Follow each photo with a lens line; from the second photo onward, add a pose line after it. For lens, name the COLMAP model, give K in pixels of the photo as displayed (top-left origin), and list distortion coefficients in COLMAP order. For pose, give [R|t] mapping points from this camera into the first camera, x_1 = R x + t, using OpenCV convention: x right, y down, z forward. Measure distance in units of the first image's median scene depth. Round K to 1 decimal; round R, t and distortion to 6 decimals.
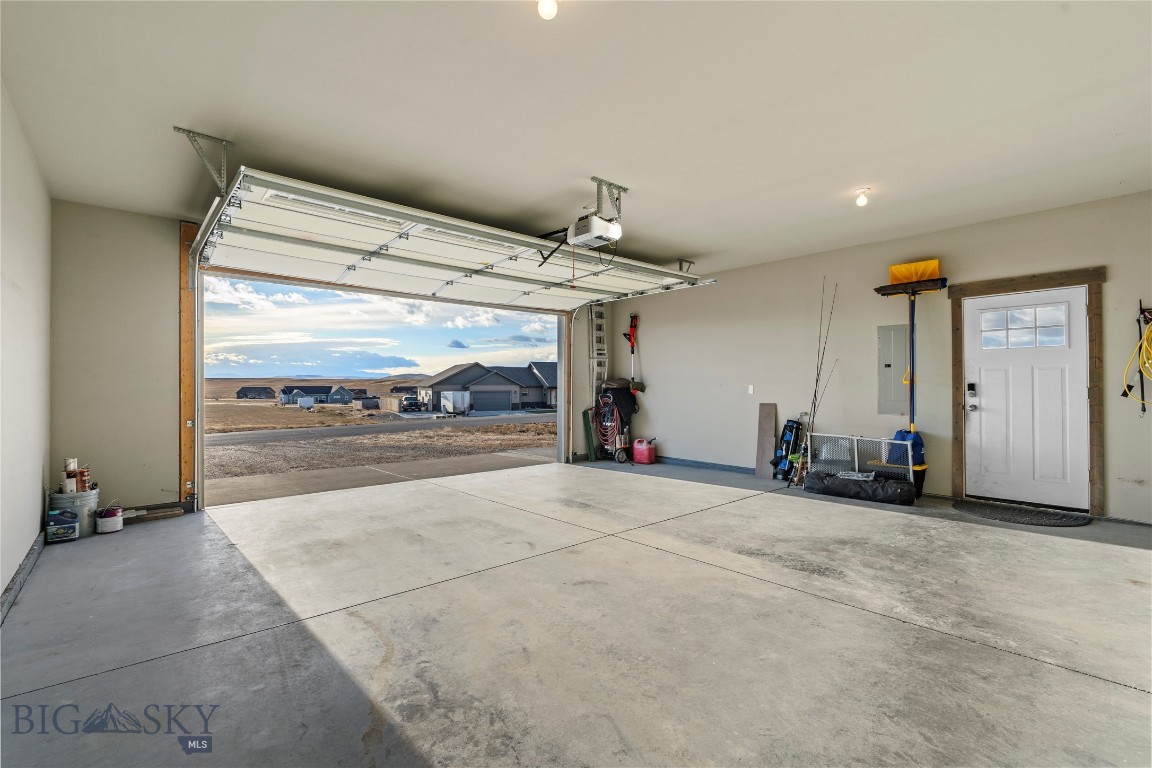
lens RADIAL K [[518.8, 0, 578.0], [0, 518.8, 385.9], [0, 0, 1]] dist [-0.006627, 0.002144]
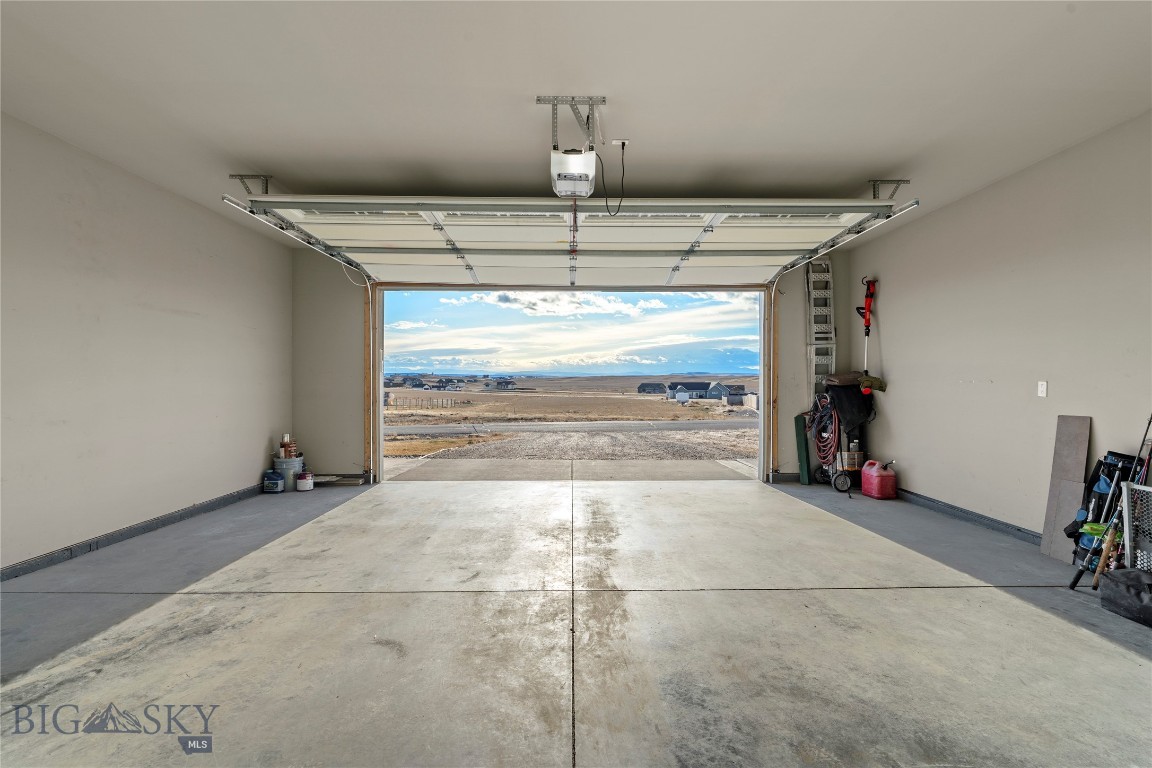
lens RADIAL K [[518.8, 0, 575.8], [0, 518.8, 381.9], [0, 0, 1]] dist [-0.006627, 0.002144]
pose [[0.758022, 0.000536, -0.652229, 0.266708], [-0.001311, 0.999999, -0.000703, 0.000493], [0.652227, 0.001388, 0.758022, 0.231043]]
